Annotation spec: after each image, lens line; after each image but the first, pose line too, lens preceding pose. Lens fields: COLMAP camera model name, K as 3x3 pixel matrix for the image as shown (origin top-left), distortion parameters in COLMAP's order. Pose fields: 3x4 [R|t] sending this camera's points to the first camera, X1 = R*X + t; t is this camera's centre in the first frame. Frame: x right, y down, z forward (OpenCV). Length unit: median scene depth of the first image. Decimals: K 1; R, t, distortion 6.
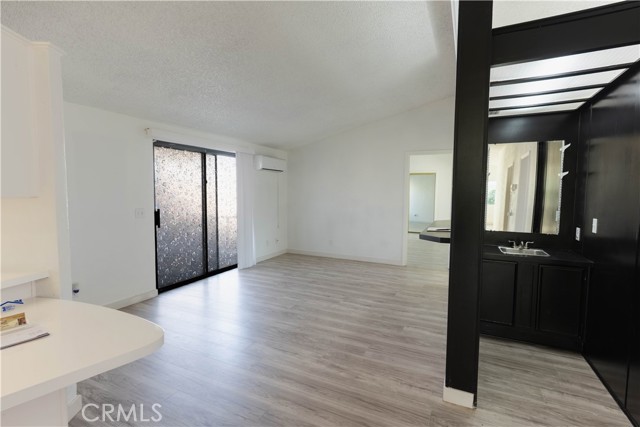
lens RADIAL K [[307.6, 0, 321.5], [0, 307.6, 215.4], [0, 0, 1]] dist [-0.001996, -0.000099]
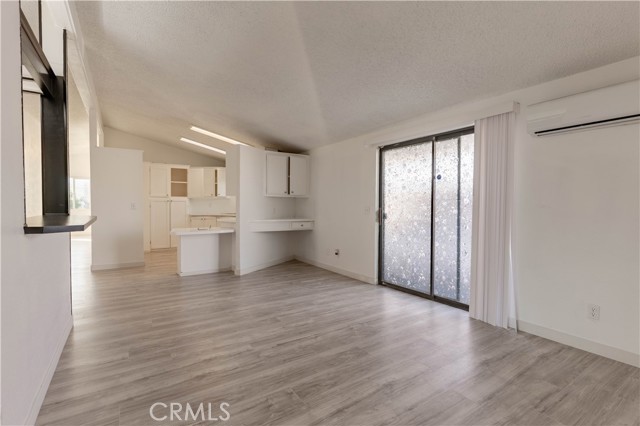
lens RADIAL K [[307.6, 0, 325.2], [0, 307.6, 210.4], [0, 0, 1]] dist [-0.001996, -0.000099]
pose [[-0.515892, 0.009322, -0.856603, 0.541958], [-0.073132, 0.995811, 0.054881, -0.060399], [0.853527, 0.090958, -0.513049, 1.441802]]
